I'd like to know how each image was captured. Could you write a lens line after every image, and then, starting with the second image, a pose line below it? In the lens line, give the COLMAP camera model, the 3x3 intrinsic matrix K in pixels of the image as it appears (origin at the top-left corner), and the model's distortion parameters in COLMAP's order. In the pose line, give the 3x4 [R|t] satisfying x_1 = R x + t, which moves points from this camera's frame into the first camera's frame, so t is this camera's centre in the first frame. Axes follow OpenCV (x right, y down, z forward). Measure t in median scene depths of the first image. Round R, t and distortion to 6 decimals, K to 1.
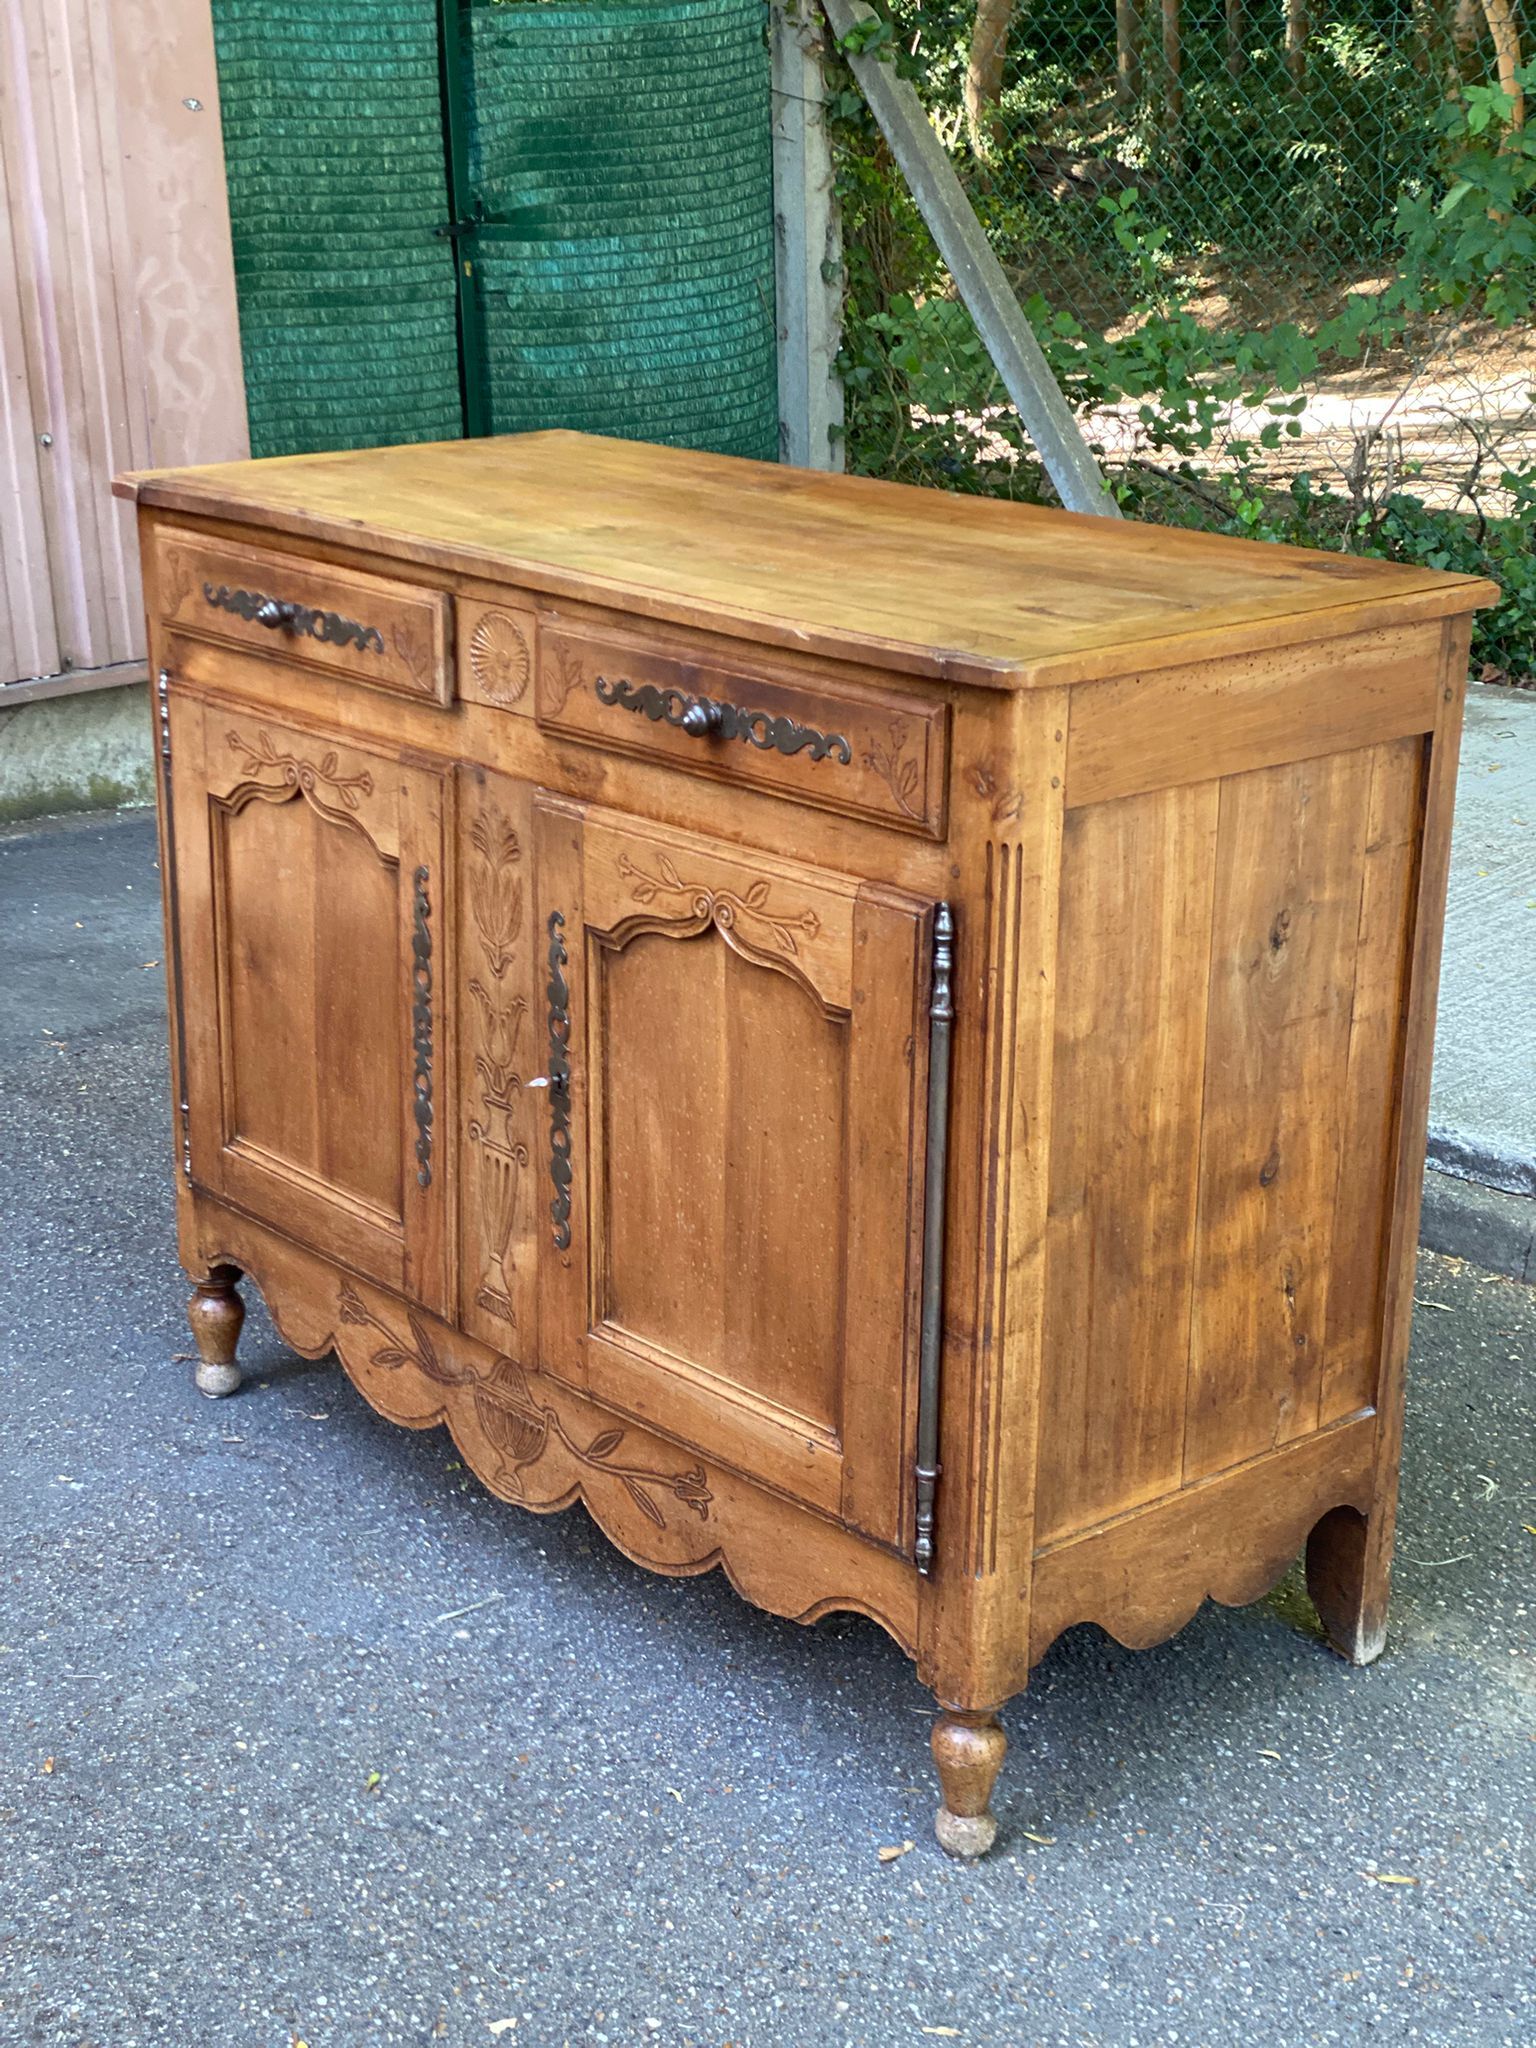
lens RADIAL K [[3046.4, 0, 798.9], [0, 3046.4, 1062.1], [0, 0, 1]] dist [0.098743, 0.000000]
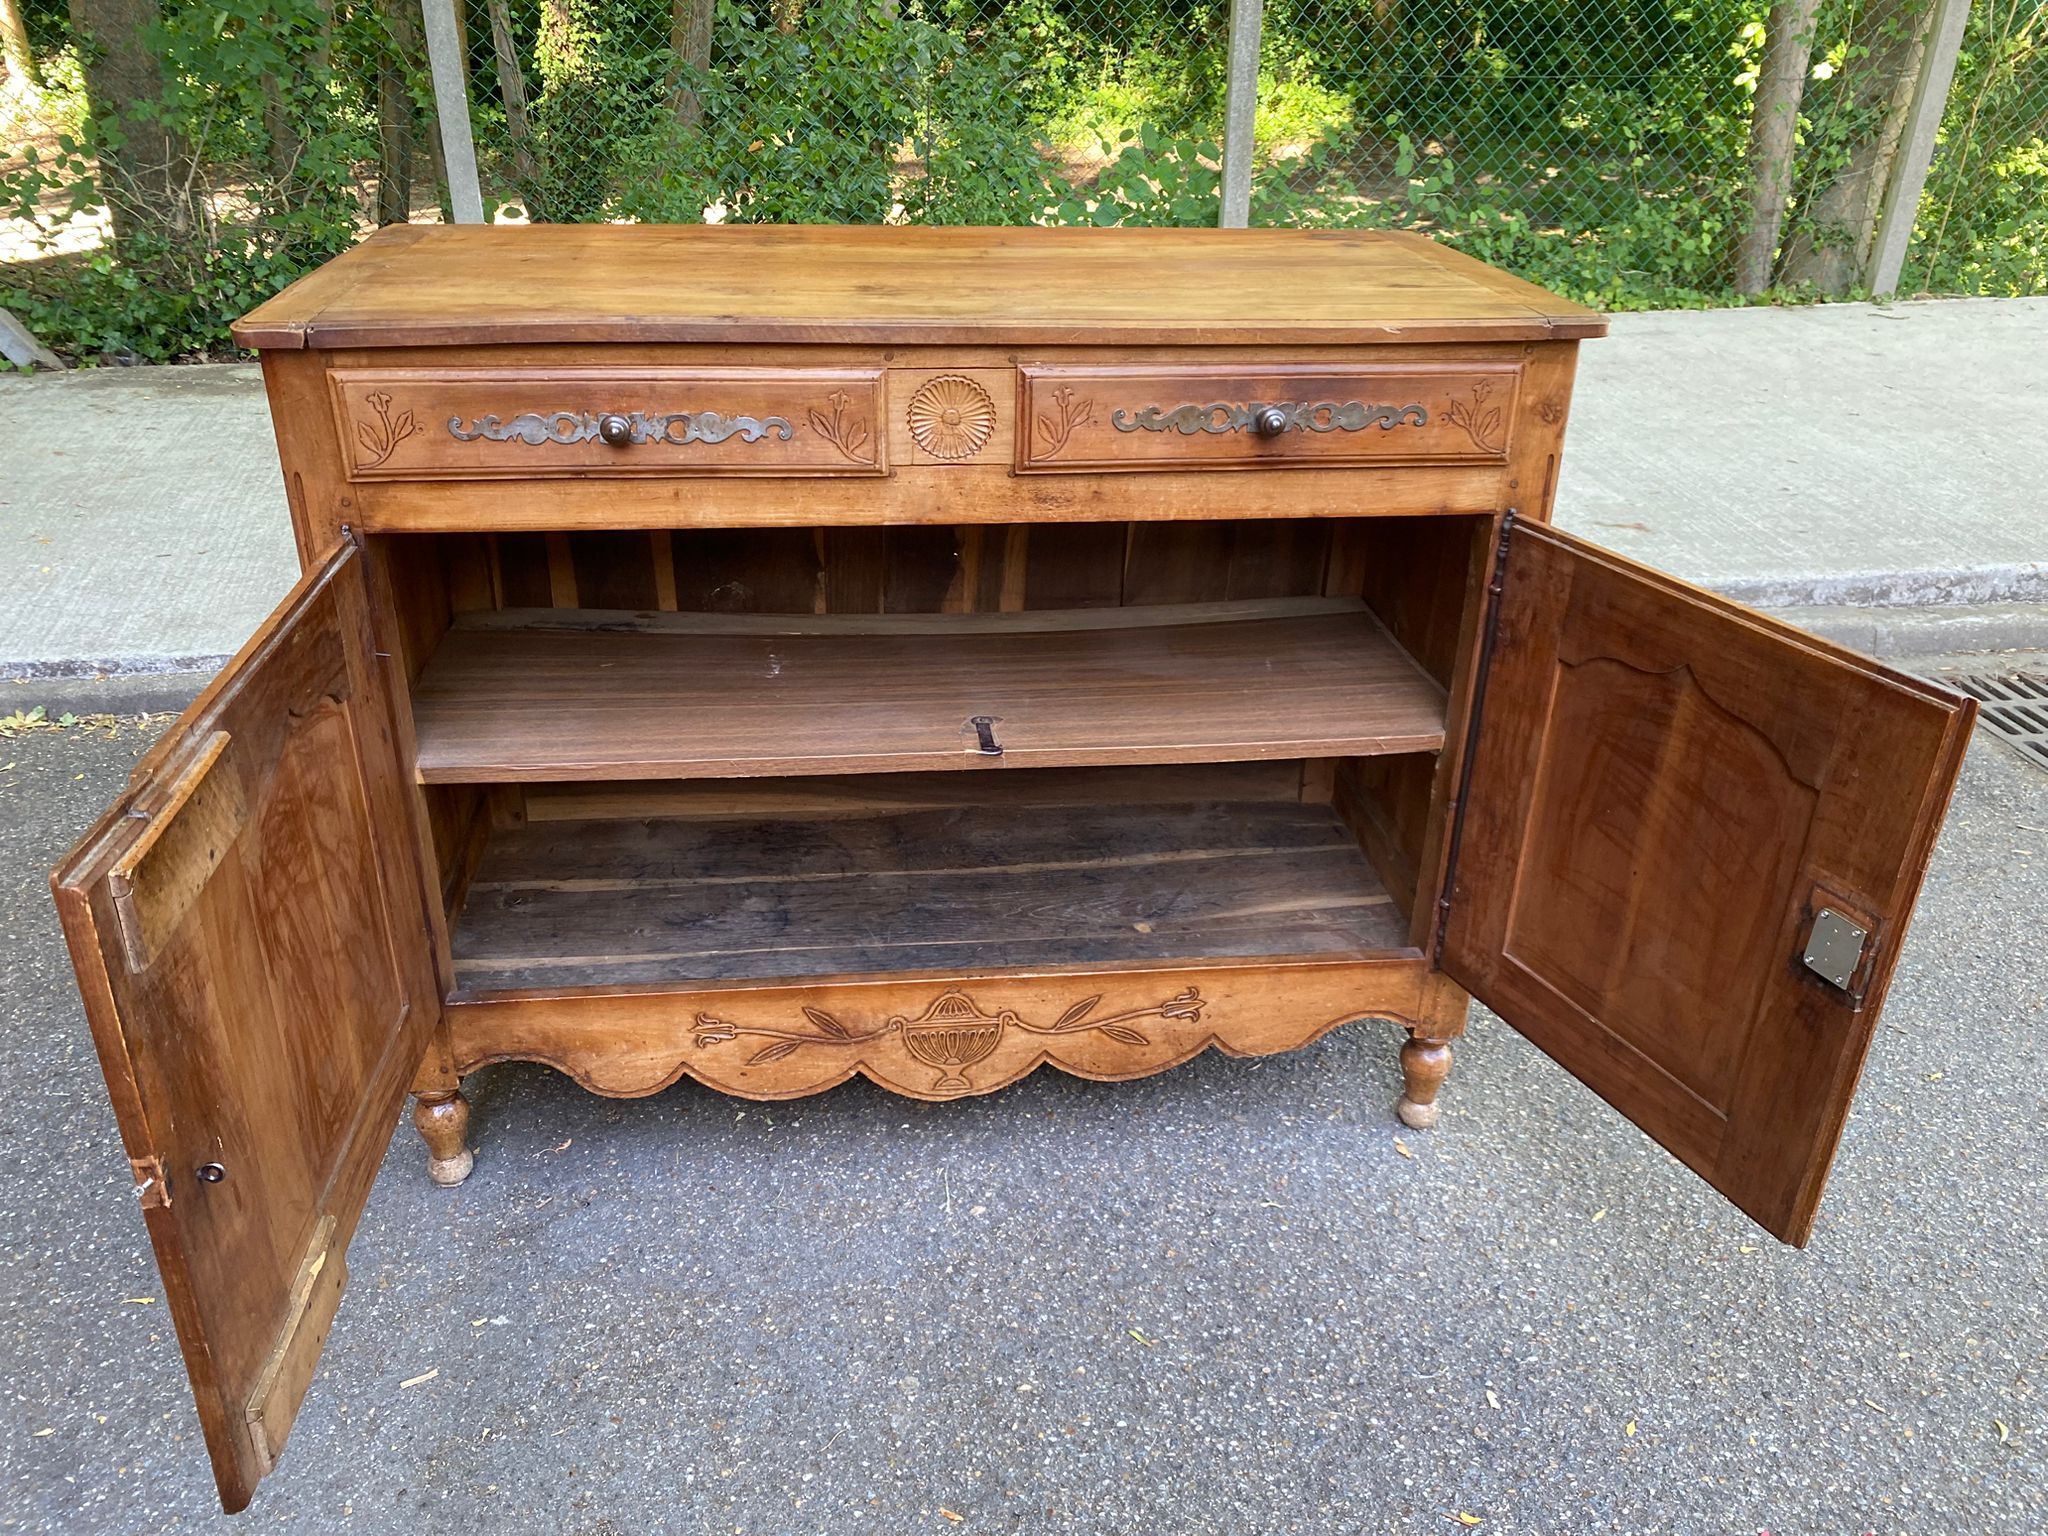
lens RADIAL K [[1568.5, 0, 1020.6], [0, 1568.5, 757.1], [0, 0, 1]] dist [0.018569, -0.018507]
pose [[0.573422, -0.365737, 0.733092, -0.542411], [0.244298, 0.930446, 0.273108, -0.166865], [-0.781989, 0.022487, 0.622887, 0.634375]]
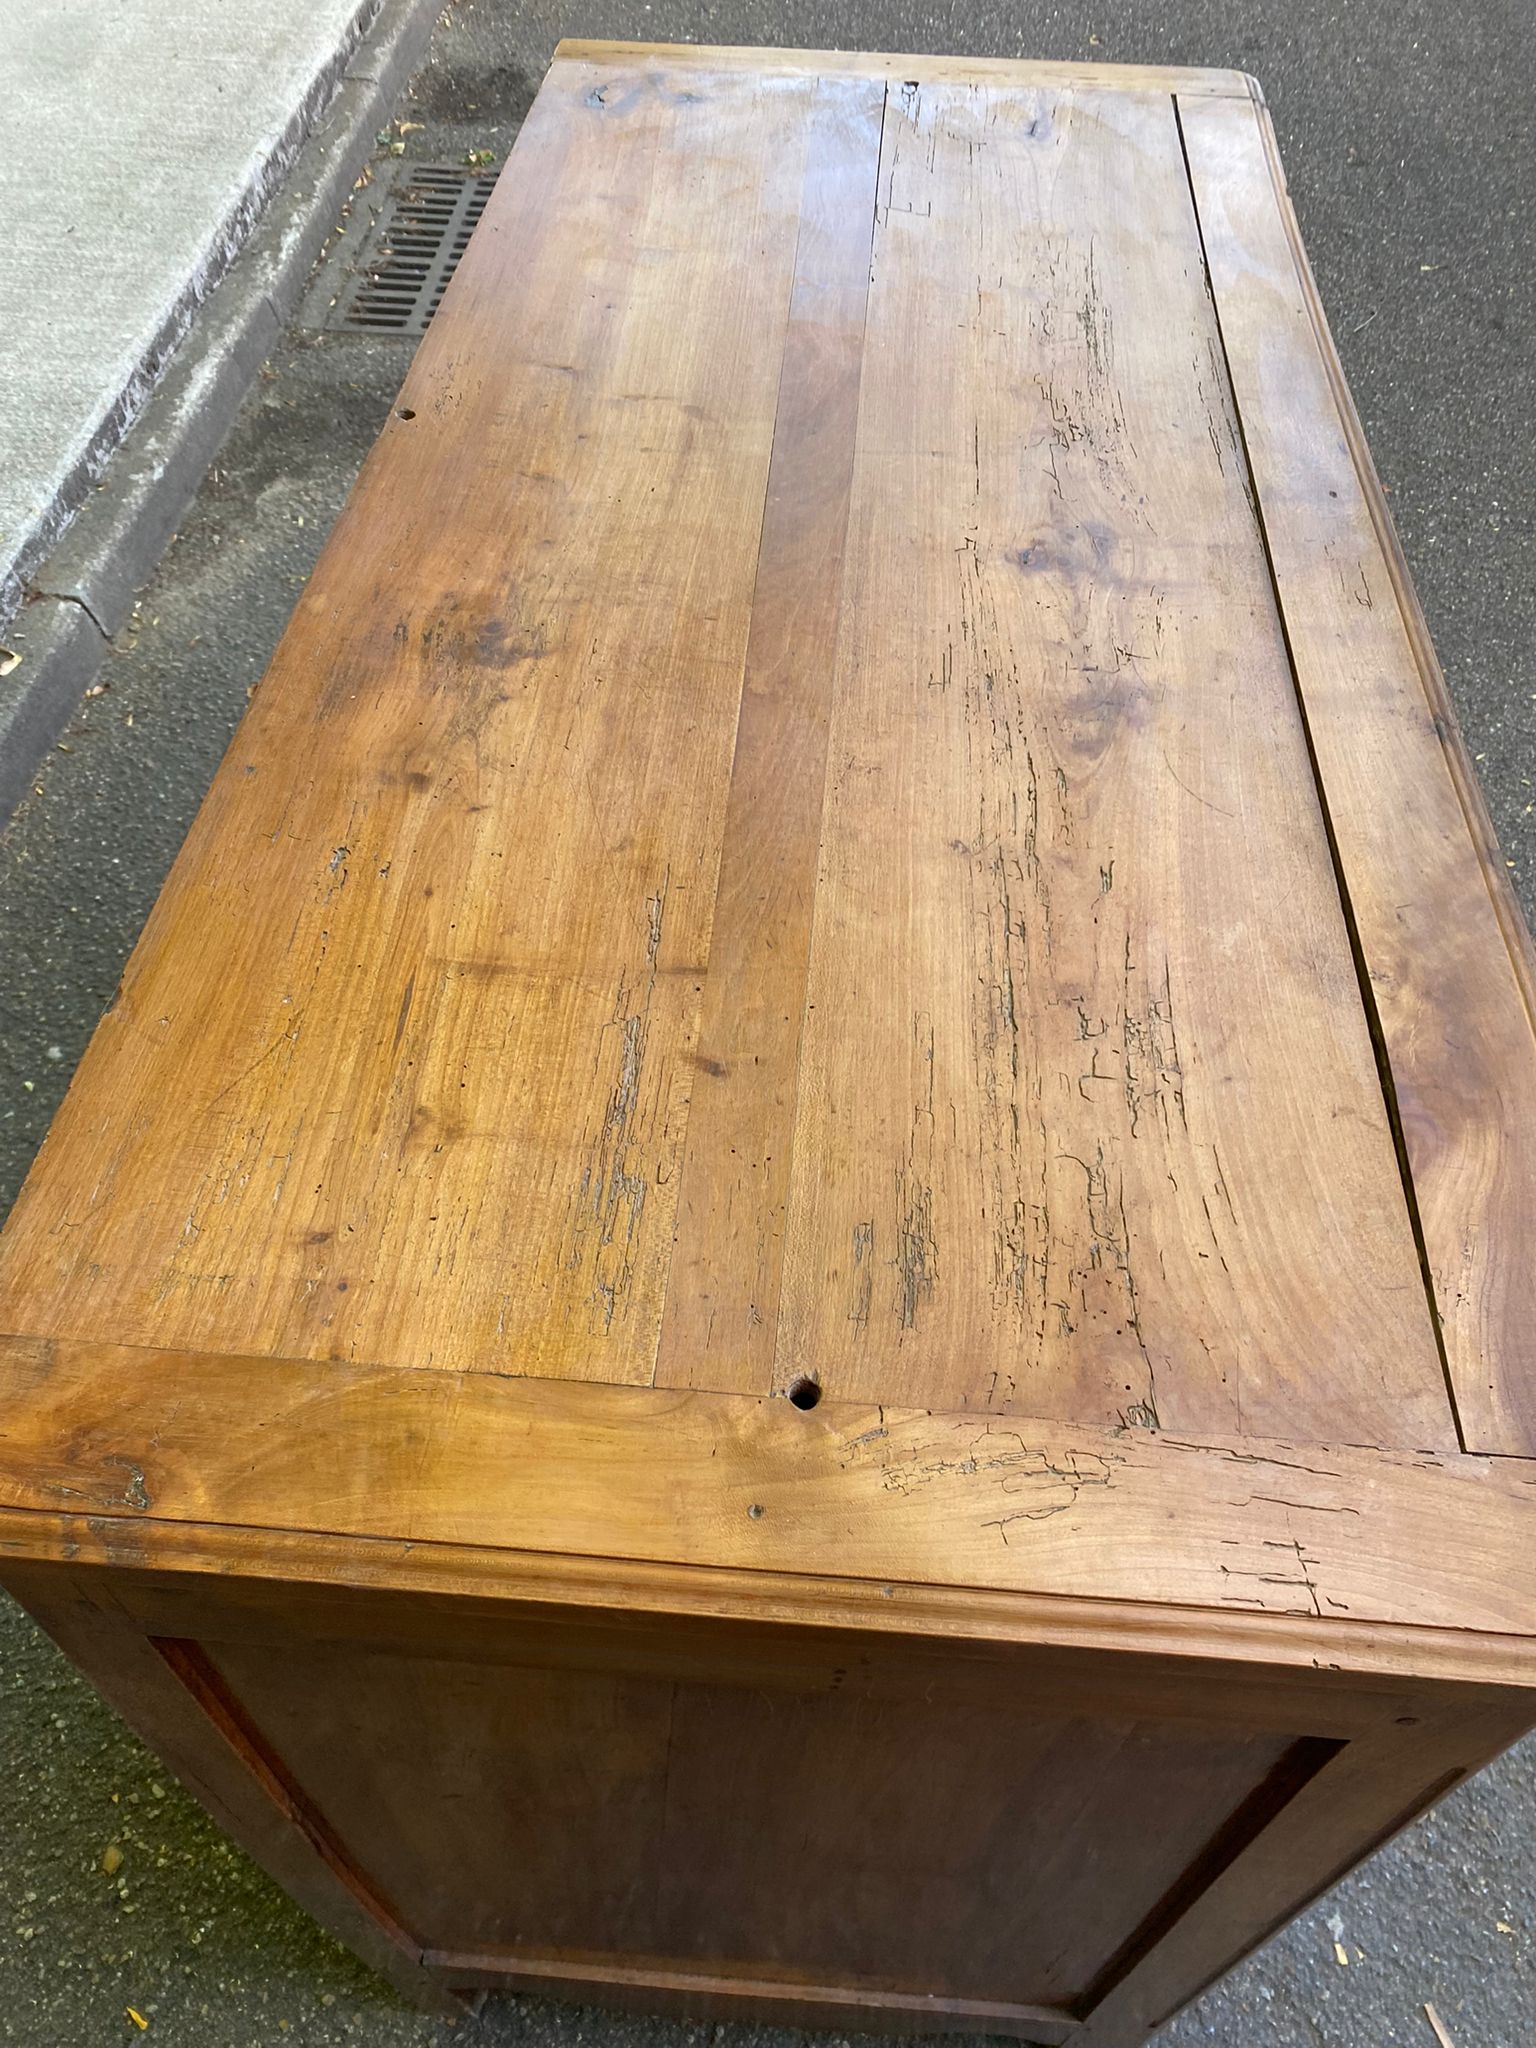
lens RADIAL K [[1568.5, 0, 767.4], [0, 1568.5, 1021.2], [0, 0, 1]] dist [0.018569, -0.018507]
pose [[-0.697849, -0.563154, 0.442566, -0.216154], [0.197155, 0.442994, 0.874578, -0.430981], [-0.688576, 0.697577, -0.198115, 1.218441]]
